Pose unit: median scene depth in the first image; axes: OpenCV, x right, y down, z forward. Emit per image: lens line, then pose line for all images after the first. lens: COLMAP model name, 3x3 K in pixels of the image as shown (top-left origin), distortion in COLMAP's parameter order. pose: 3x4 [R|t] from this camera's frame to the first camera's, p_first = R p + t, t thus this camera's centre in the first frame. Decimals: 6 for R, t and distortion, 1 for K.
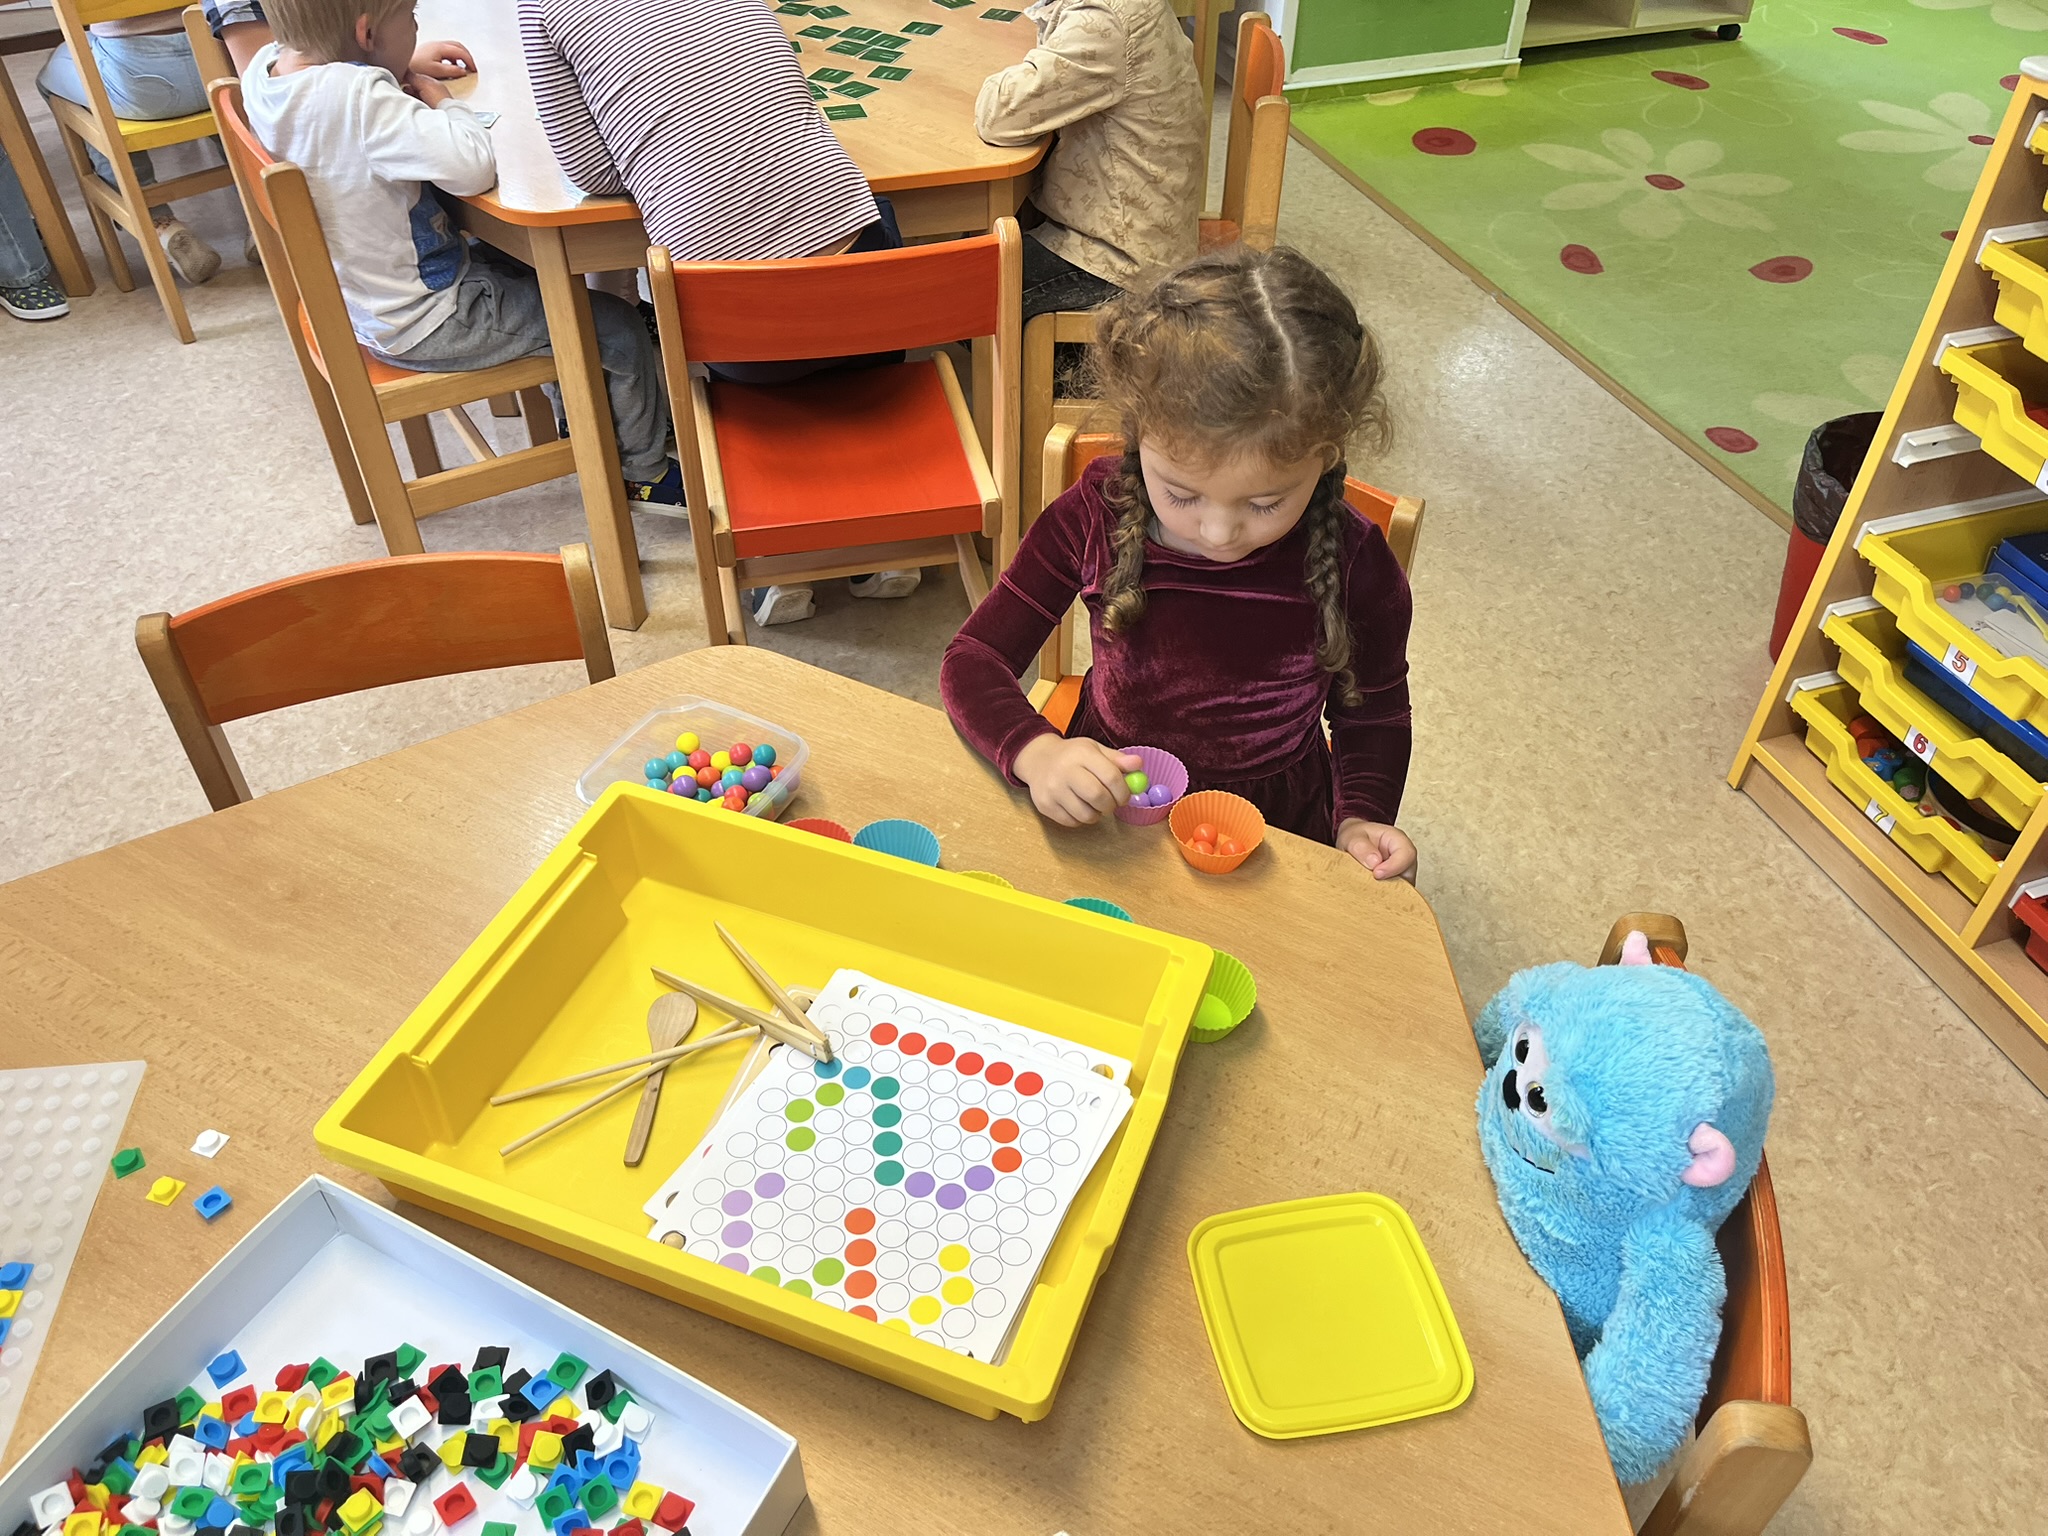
lens RADIAL K [[1552.6, 0, 1022.5], [0, 1552.6, 765.0], [0, 0, 1]] dist [0.060785, -0.069265]
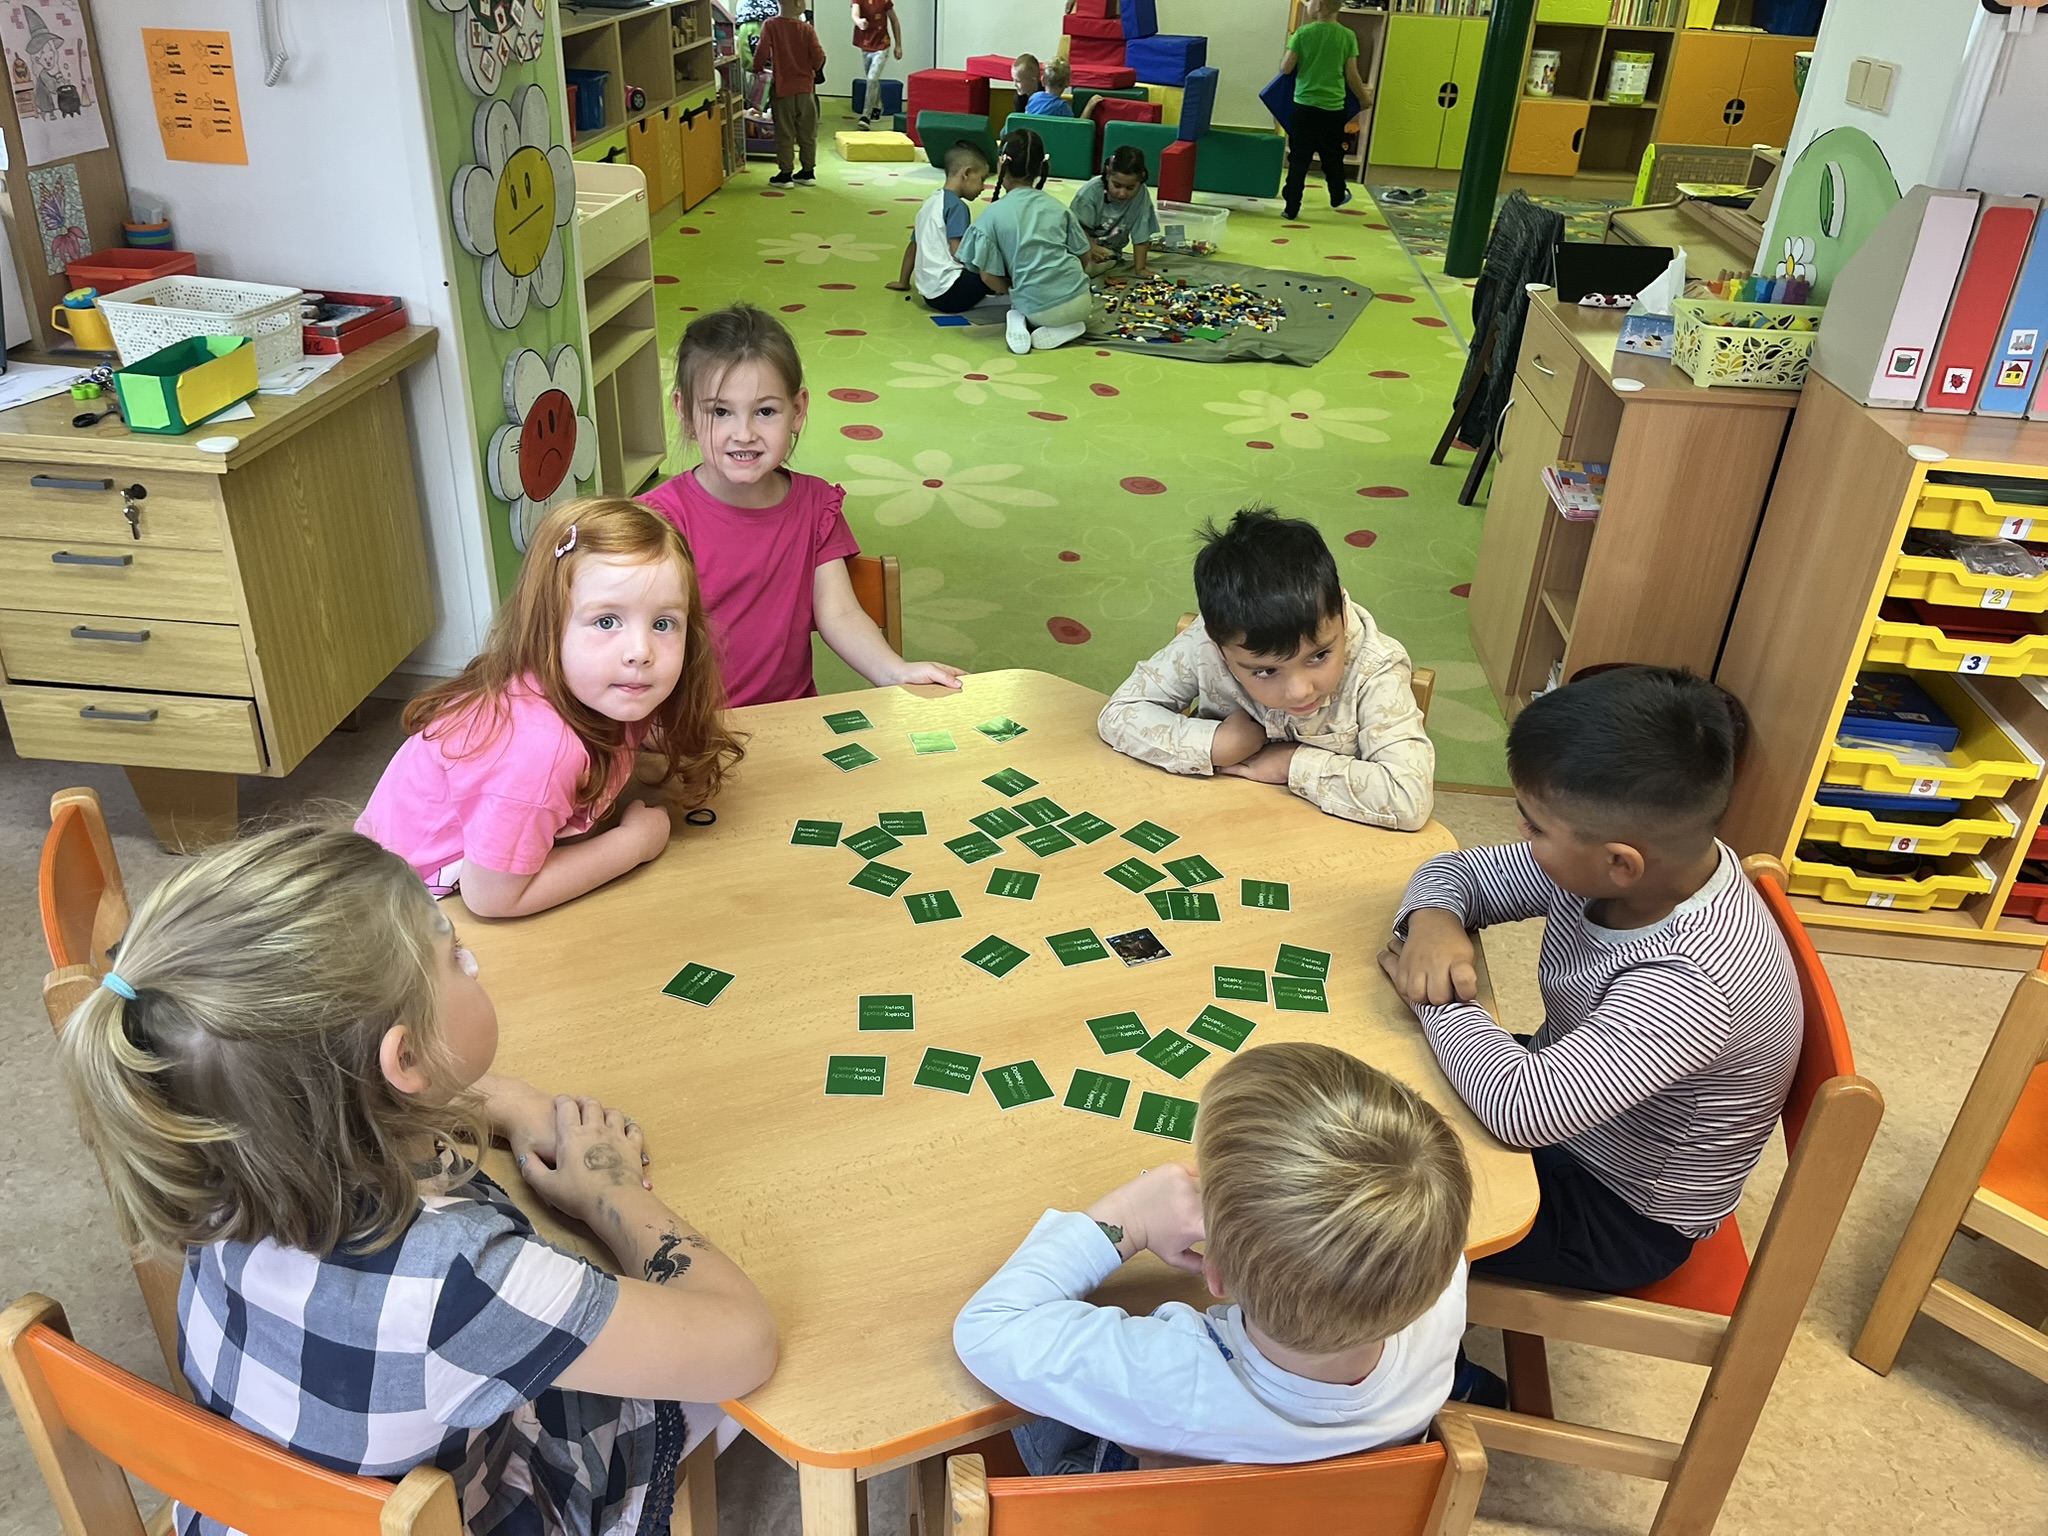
lens RADIAL K [[1552.6, 0, 1018.5], [0, 1552.6, 770.2], [0, 0, 1]] dist [0.060785, -0.069265]
pose [[0.393764, -0.447764, 0.802781, -0.744885], [0.579720, 0.798721, 0.161147, -0.642894], [-0.713354, 0.401935, 0.574086, 0.580970]]
